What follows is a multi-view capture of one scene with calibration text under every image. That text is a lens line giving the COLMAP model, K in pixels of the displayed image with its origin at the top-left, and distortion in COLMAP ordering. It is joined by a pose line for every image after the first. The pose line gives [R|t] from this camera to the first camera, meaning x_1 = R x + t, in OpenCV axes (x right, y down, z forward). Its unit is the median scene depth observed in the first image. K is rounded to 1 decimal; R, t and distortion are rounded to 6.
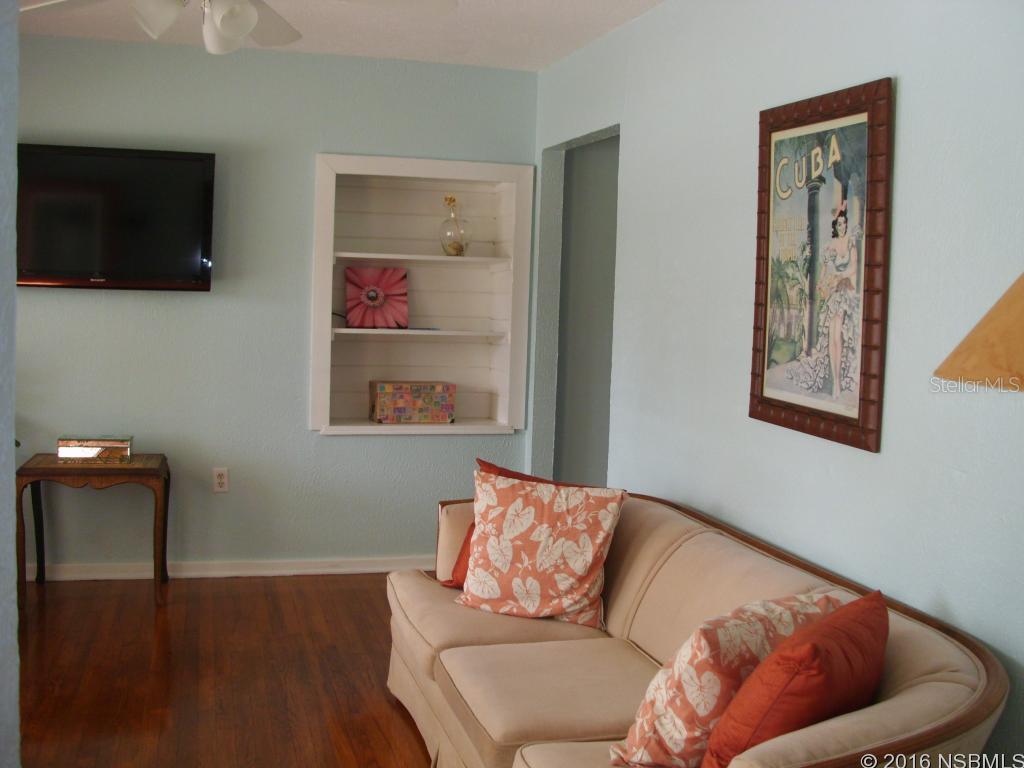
lens RADIAL K [[1105.8, 0, 512.0], [0, 1105.8, 384.0], [0, 0, 1]] dist [-0.270084, 0.298427]
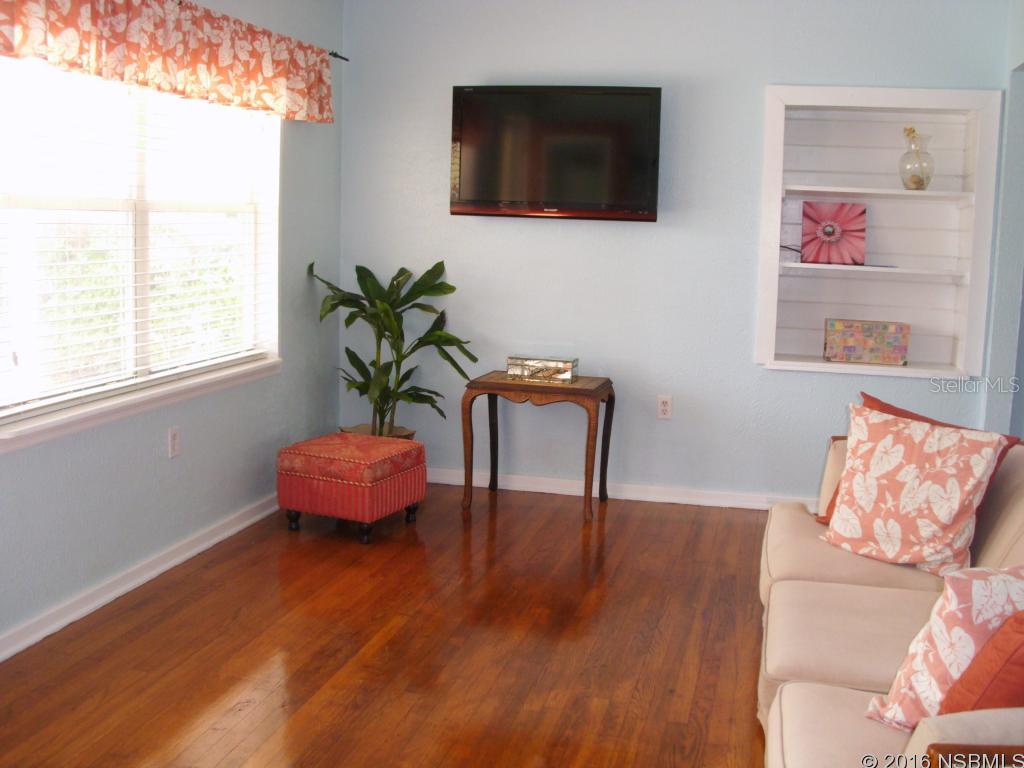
lens RADIAL K [[1092.6, 0, 512.0], [0, 1092.6, 384.0], [0, 0, 1]] dist [-0.259754, 0.286225]
pose [[0.862963, 0.063939, -0.501205, 0.179248], [-0.042149, 0.997613, 0.054695, 0.024551], [0.503506, -0.026074, 0.863598, 0.057592]]
